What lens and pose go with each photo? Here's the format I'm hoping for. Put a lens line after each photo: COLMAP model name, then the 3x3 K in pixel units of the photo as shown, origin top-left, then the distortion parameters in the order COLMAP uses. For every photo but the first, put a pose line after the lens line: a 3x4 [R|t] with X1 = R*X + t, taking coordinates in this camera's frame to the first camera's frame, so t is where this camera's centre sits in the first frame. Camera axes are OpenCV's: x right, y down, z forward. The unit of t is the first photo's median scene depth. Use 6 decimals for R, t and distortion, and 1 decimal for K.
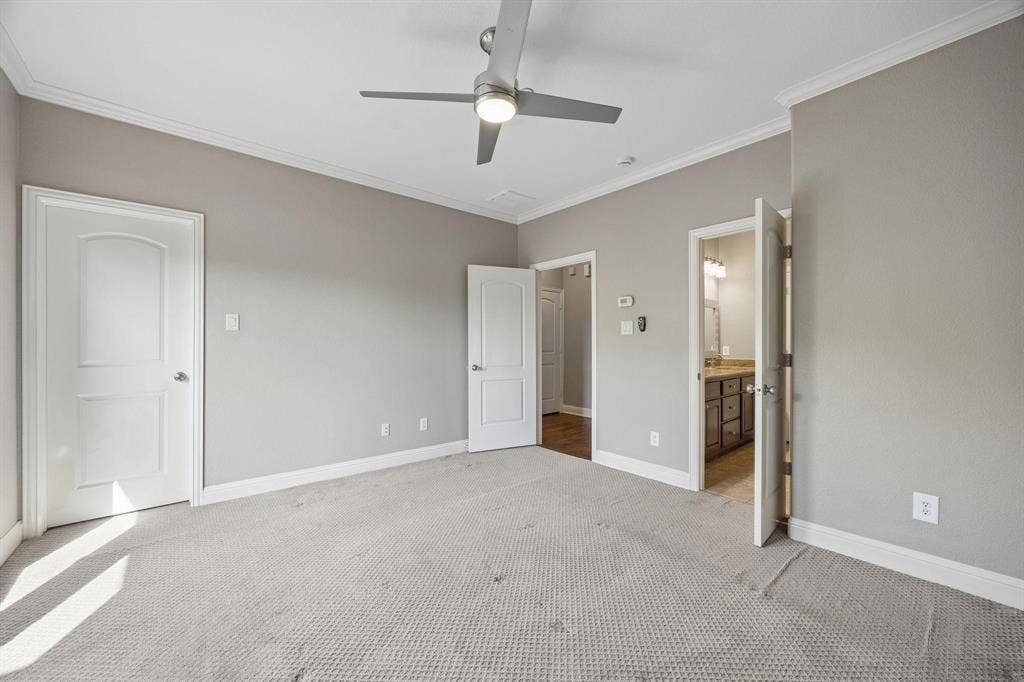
lens RADIAL K [[399.5, 0, 505.9], [0, 399.5, 341.7], [0, 0, 1]] dist [0.002374, 0.000259]
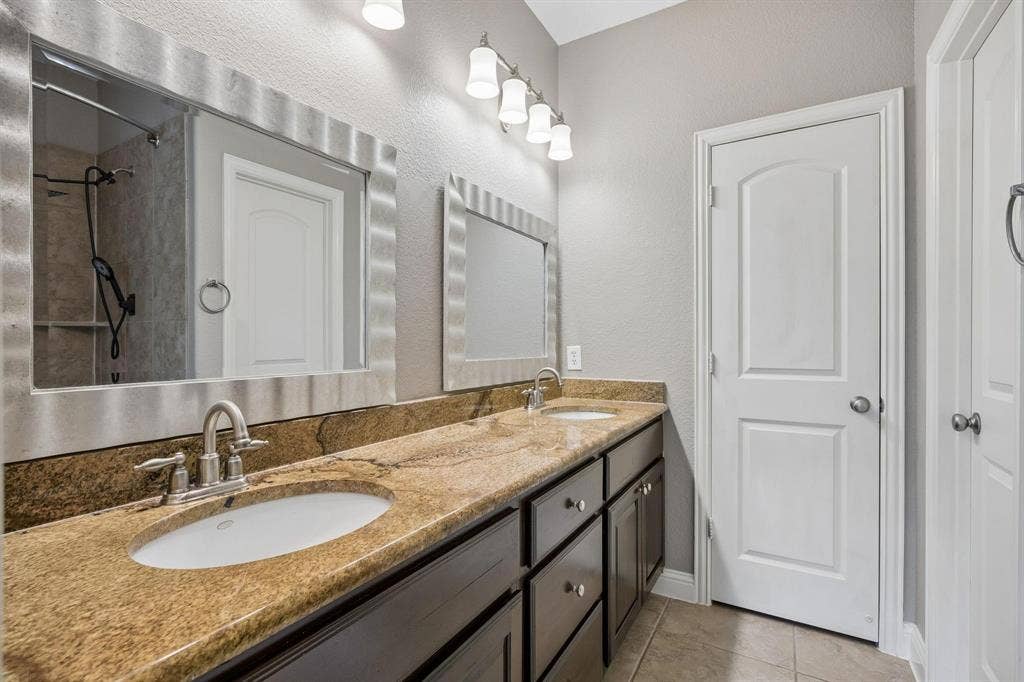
lens RADIAL K [[504.6, 0, 511.7], [0, 504.6, 343.4], [0, 0, 1]] dist [-0.024134, 0.001276]
pose [[0.943198, -0.000017, 0.332232, 0.326257], [-0.000944, 0.999996, 0.002733, 0.007484], [-0.332230, -0.002891, 0.943194, 0.551373]]
